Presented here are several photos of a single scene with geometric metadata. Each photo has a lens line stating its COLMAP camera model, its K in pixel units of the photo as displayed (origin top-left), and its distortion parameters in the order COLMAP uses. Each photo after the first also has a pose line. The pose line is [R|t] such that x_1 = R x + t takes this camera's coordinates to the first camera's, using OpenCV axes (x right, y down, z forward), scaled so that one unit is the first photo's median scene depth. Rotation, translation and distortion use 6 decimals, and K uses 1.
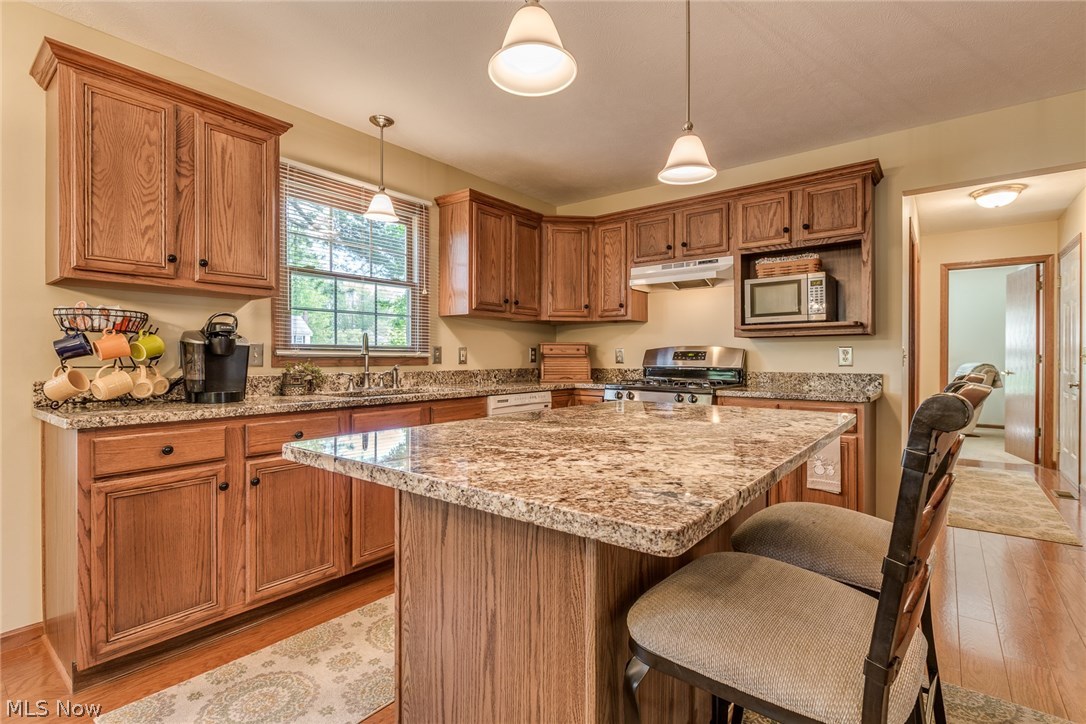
lens RADIAL K [[517.1, 0, 544.3], [0, 517.1, 357.7], [0, 0, 1]] dist [0.001818, 0.000258]
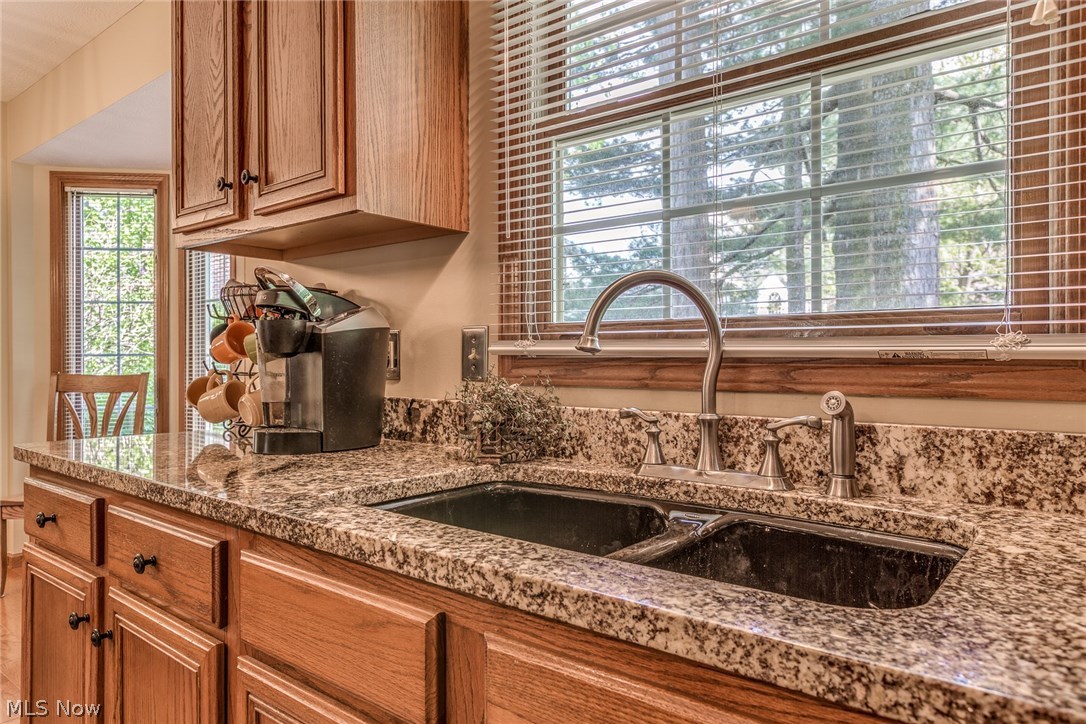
lens RADIAL K [[705.4, 0, 543.0], [0, 705.4, 362.0], [0, 0, 1]] dist [-0.006906, -0.001825]
pose [[-0.006347, 0.001632, -0.999979, 0.022280], [-0.005035, 0.999986, 0.001664, 0.000198], [0.999967, 0.005046, -0.006338, 0.800095]]
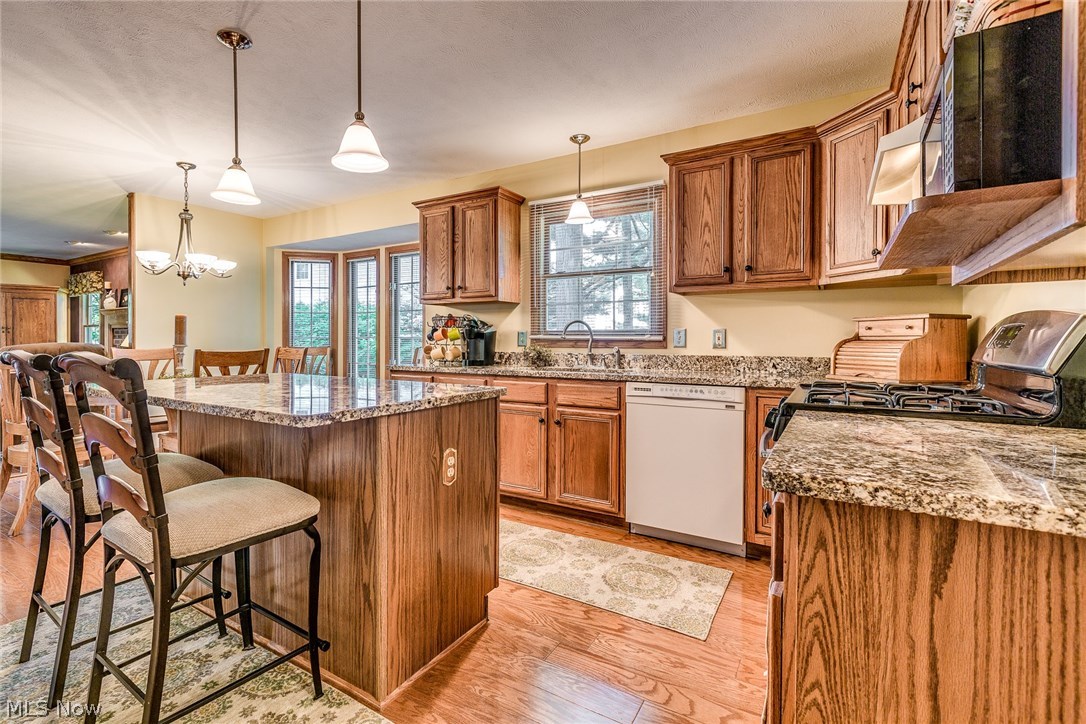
lens RADIAL K [[501.3, 0, 542.3], [0, 501.3, 344.3], [0, 0, 1]] dist [-0.010694, -0.000387]
pose [[0.153757, 0.005993, -0.988091, 0.662825], [-0.006230, 0.999968, 0.005095, 0.002970], [0.988089, 0.005373, 0.153789, 0.629231]]
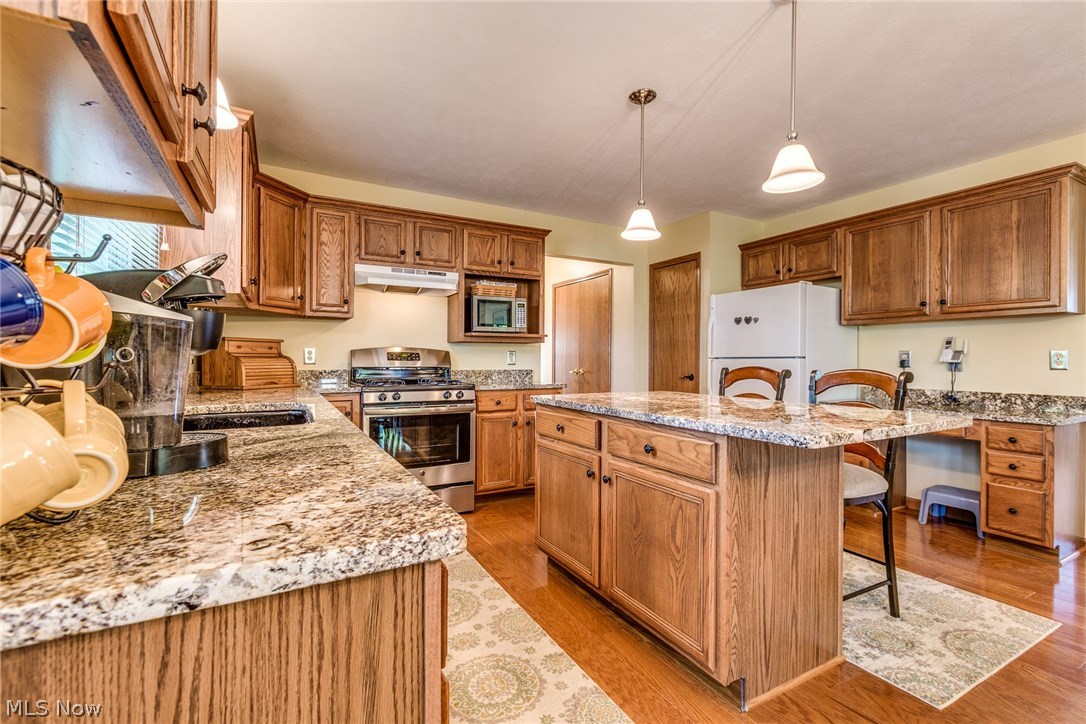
lens RADIAL K [[484.5, 0, 543.6], [0, 484.5, 360.2], [0, 0, 1]] dist [0.001574, -0.000792]
pose [[0.384396, -0.000862, 0.923168, -0.563546], [-0.002723, 0.999994, 0.002068, 0.000351], [-0.923164, -0.003309, 0.384391, 0.374299]]
